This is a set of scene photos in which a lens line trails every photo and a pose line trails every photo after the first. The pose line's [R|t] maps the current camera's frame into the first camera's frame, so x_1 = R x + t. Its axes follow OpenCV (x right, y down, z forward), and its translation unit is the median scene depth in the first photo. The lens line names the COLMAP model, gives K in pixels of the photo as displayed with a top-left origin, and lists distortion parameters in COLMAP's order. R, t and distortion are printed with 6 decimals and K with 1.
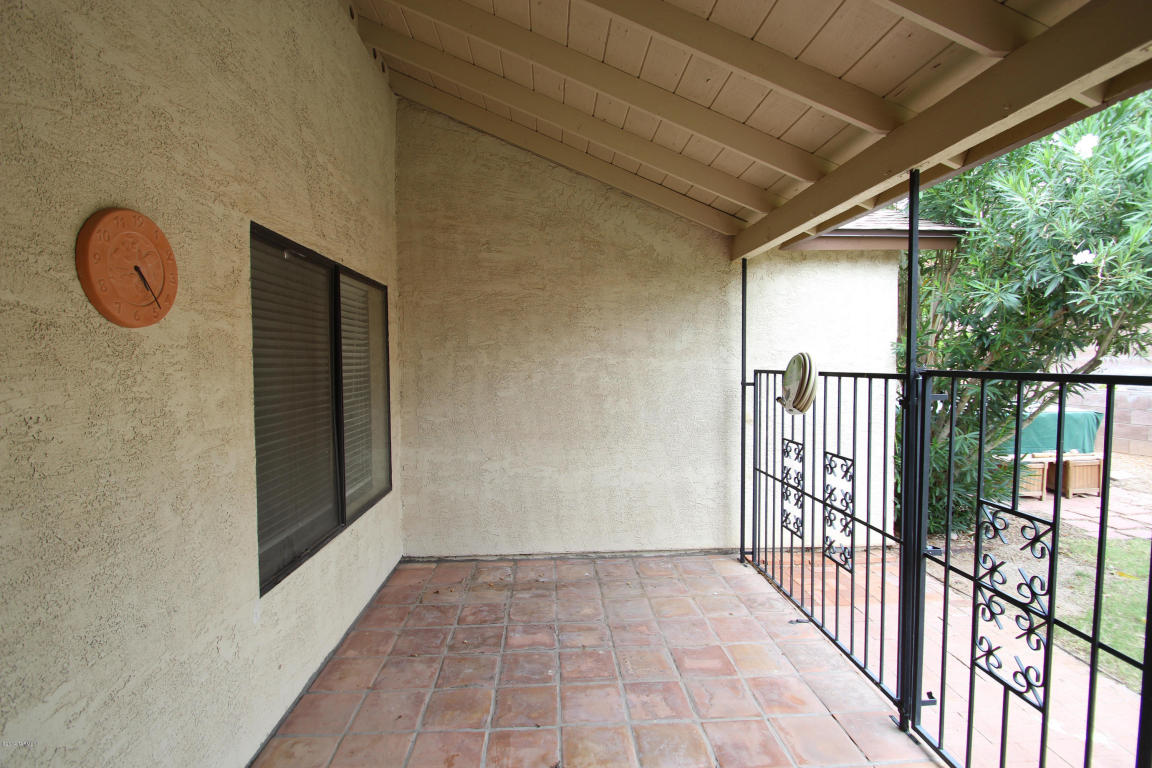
lens RADIAL K [[532.0, 0, 571.8], [0, 532.0, 379.5], [0, 0, 1]] dist [-0.002506, -0.009356]
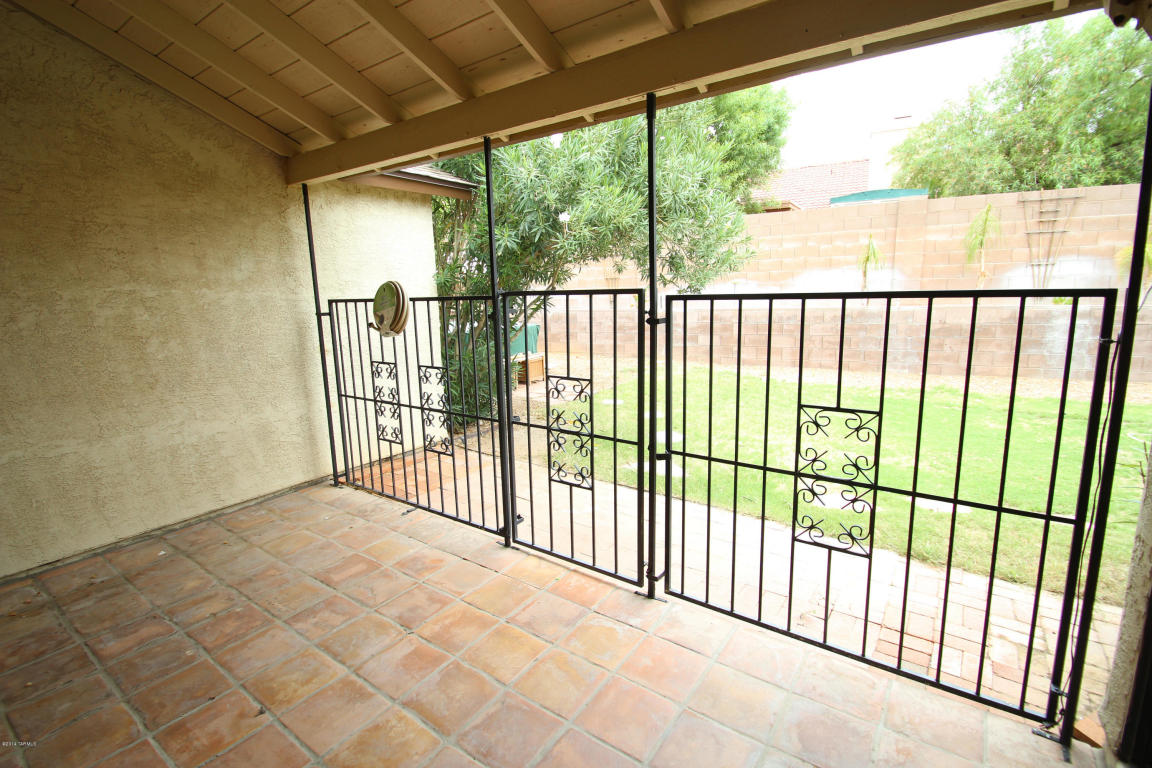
lens RADIAL K [[532.0, 0, 576.8], [0, 532.0, 384.5], [0, 0, 1]] dist [-0.002506, -0.009356]
pose [[0.612449, -0.147763, 0.776577, -0.183403], [0.047700, 0.987493, 0.150277, 0.012314], [-0.789070, -0.054994, 0.611837, -0.005288]]
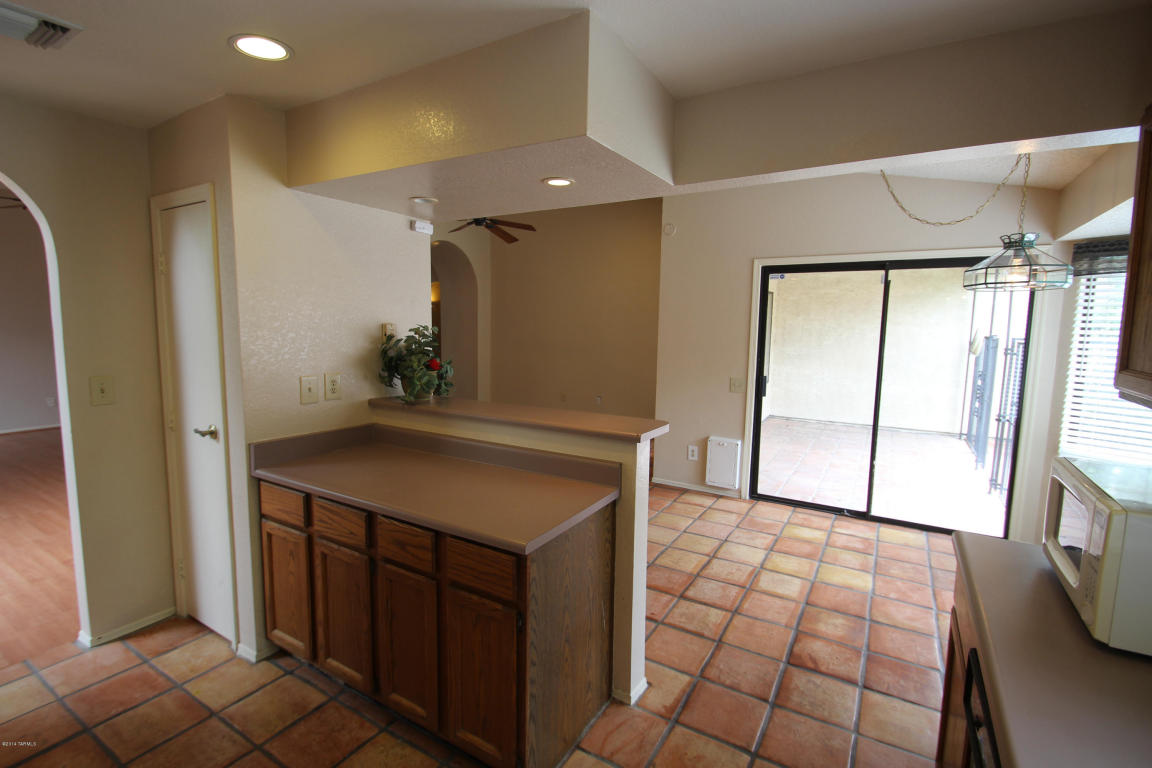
lens RADIAL K [[532.0, 0, 573.5], [0, 532.0, 379.5], [0, 0, 1]] dist [-0.002506, -0.009356]
pose [[0.830801, 0.079593, -0.550850, 0.213673], [-0.042433, 0.995899, 0.079902, 0.048541], [0.554950, -0.043009, 0.830771, -1.315008]]
